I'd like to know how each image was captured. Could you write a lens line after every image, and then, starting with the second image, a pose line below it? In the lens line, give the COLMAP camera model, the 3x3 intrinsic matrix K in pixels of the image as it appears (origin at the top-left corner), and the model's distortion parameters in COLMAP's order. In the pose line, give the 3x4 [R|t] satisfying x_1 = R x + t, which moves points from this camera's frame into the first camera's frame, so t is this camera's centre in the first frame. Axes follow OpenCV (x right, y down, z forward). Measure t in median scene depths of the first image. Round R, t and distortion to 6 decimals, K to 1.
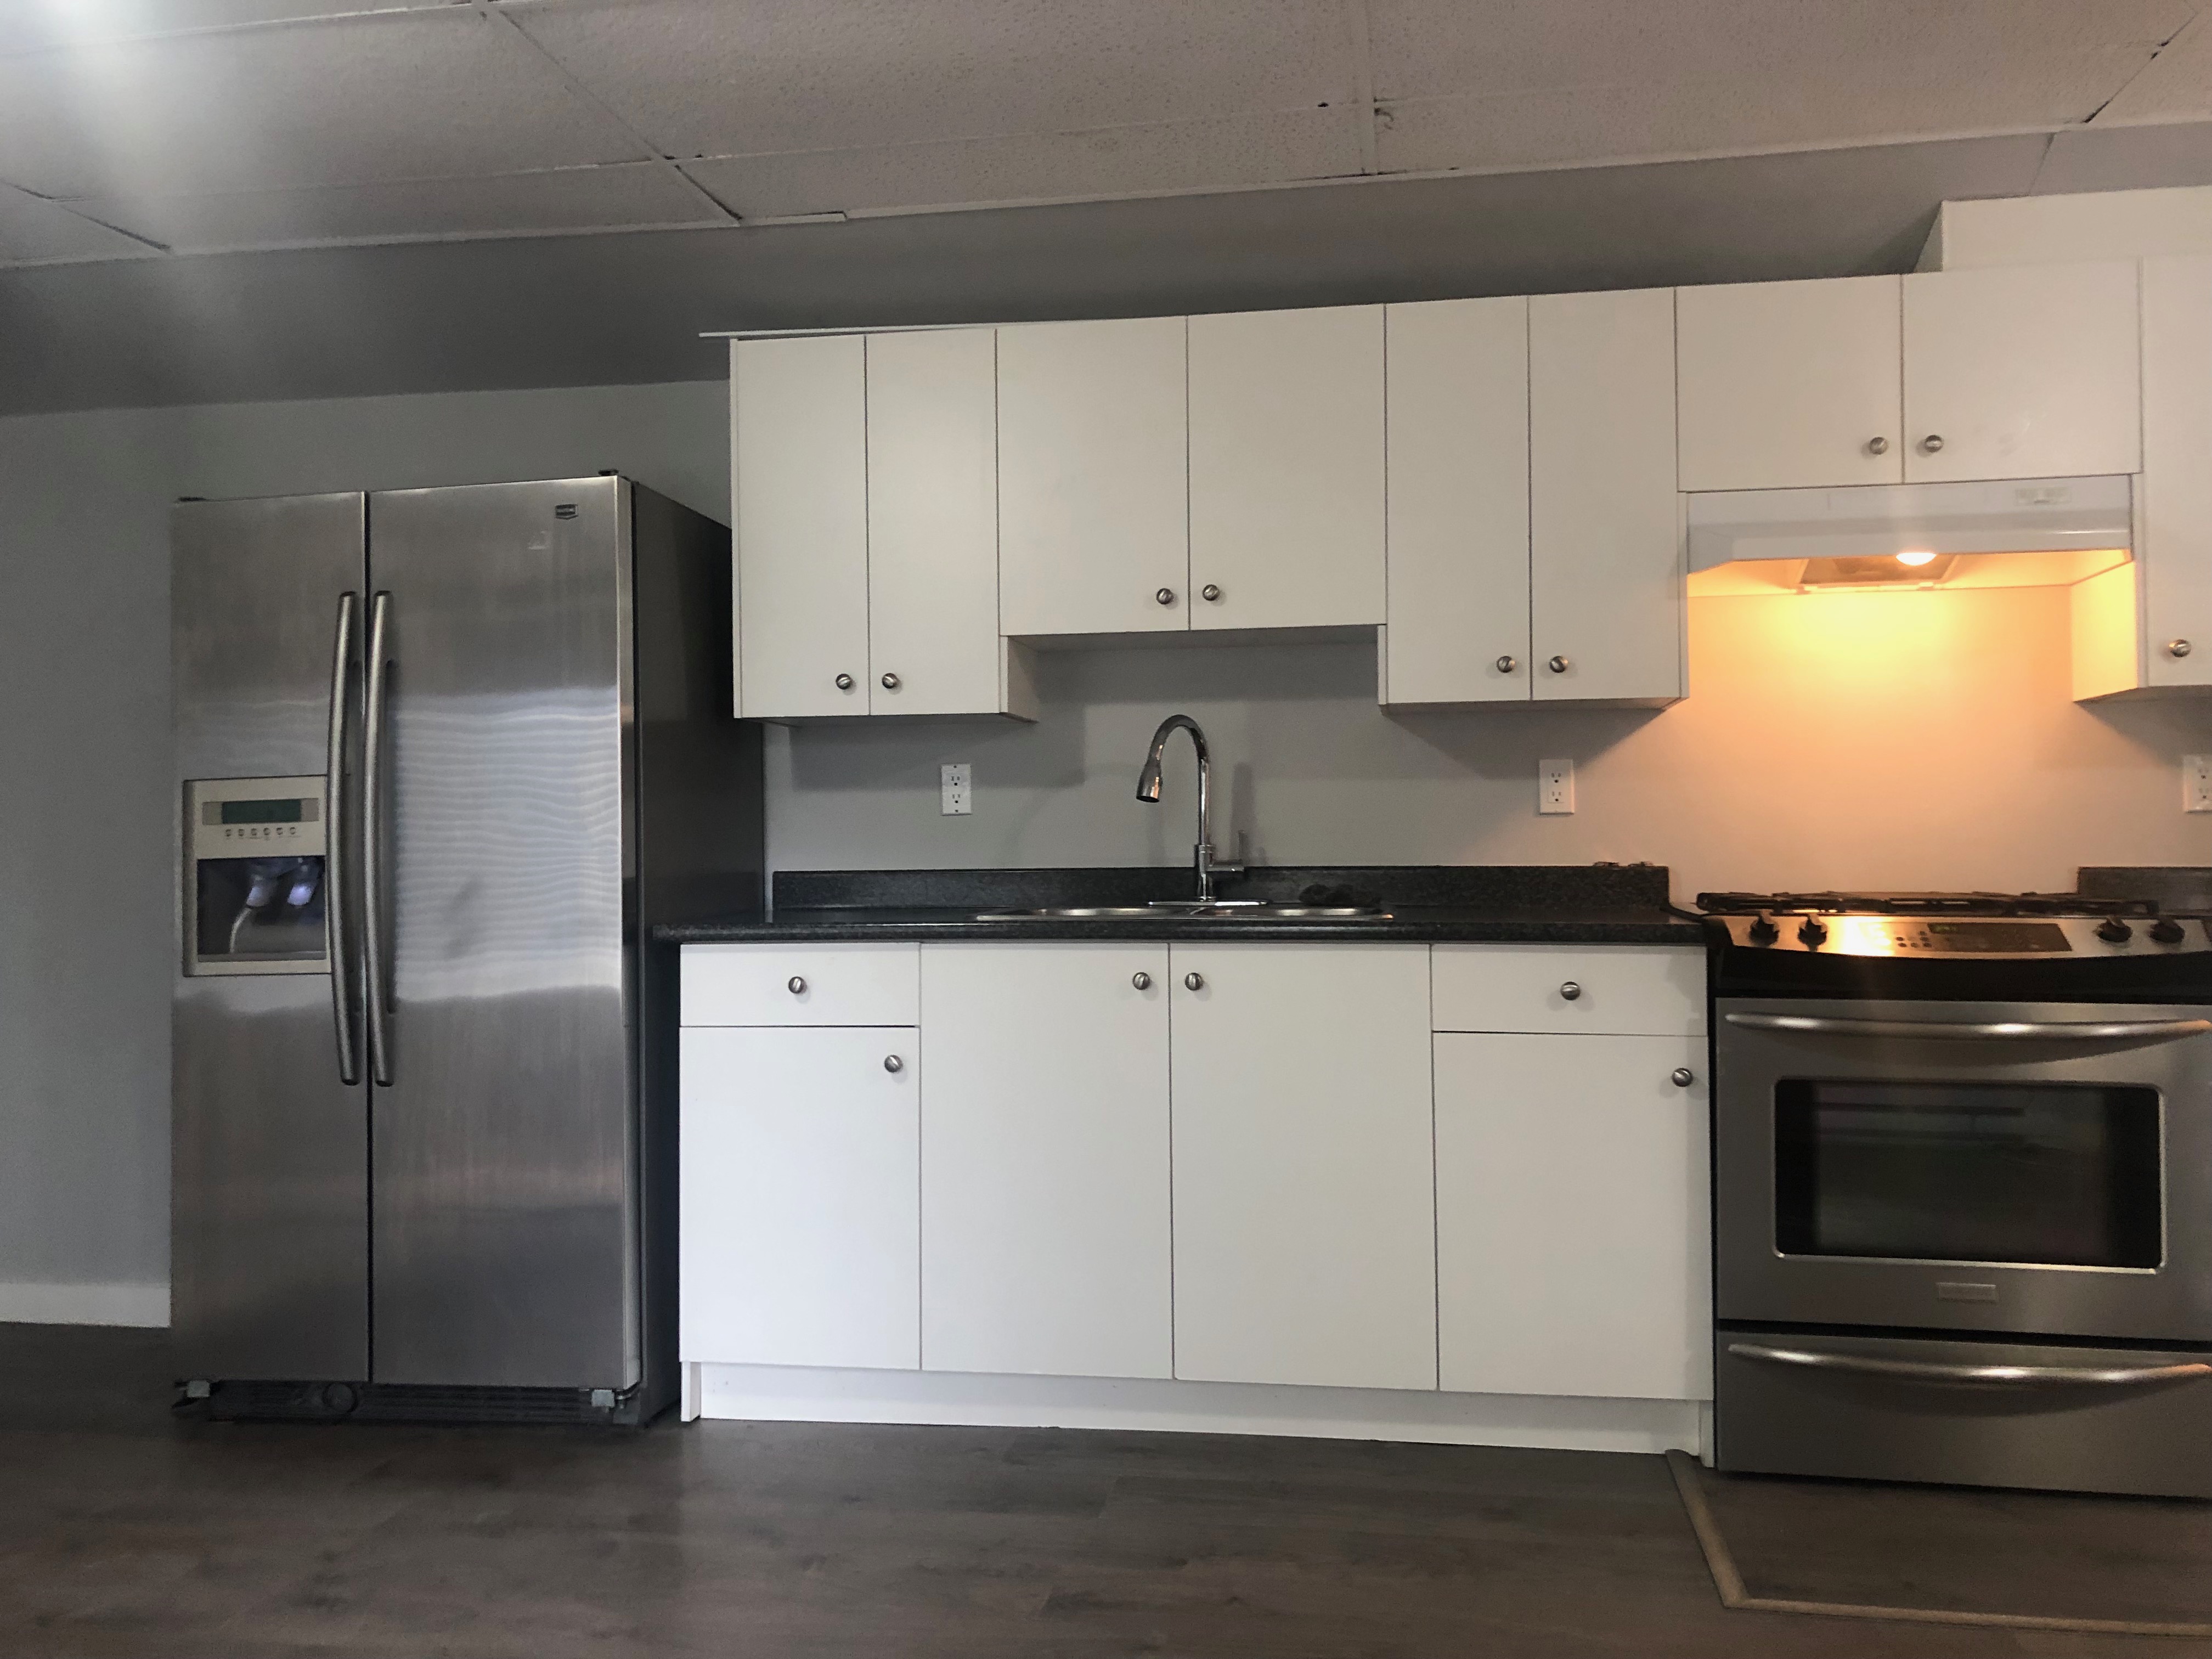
lens RADIAL K [[1831.7, 0, 1116.8], [0, 1831.7, 815.8], [0, 0, 1]] dist [0.051817, -0.073208]
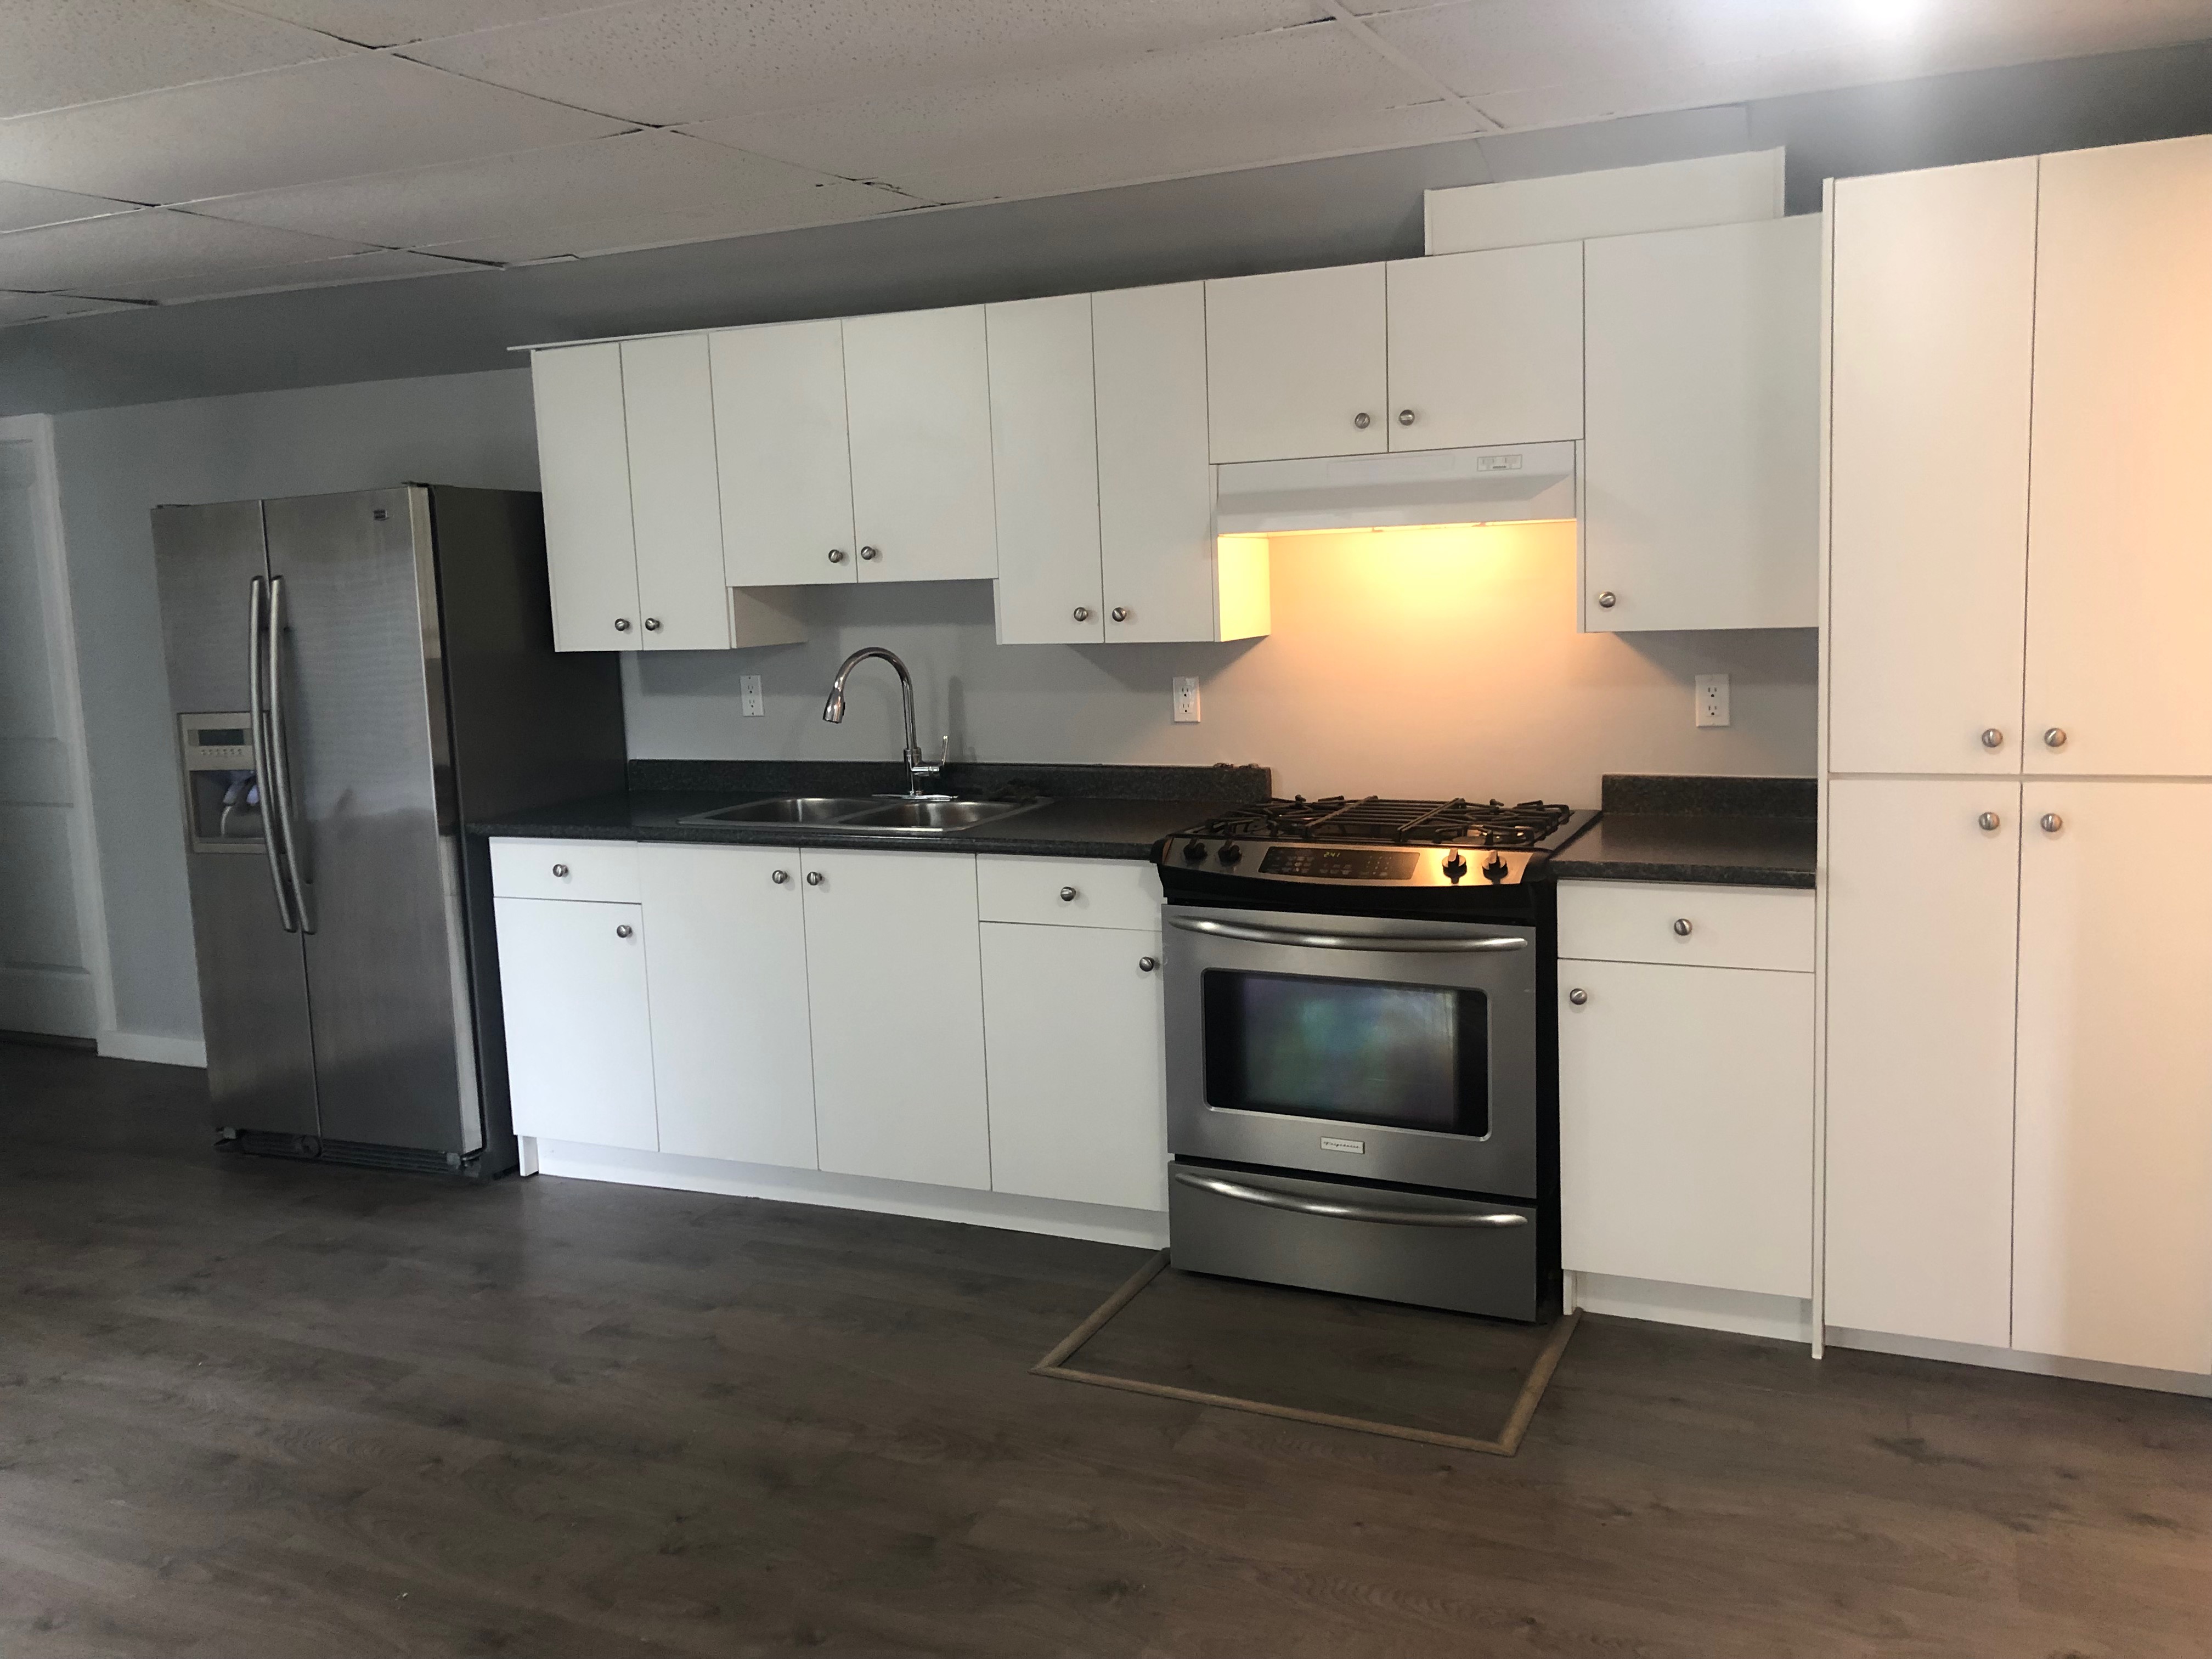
lens RADIAL K [[1831.7, 0, 1116.8], [0, 1831.7, 815.8], [0, 0, 1]] dist [0.051817, -0.073208]
pose [[0.964375, 0.008882, -0.264390, 0.563548], [0.032744, 0.987742, 0.152619, -0.136434], [0.262505, -0.155839, 0.952263, -0.158556]]
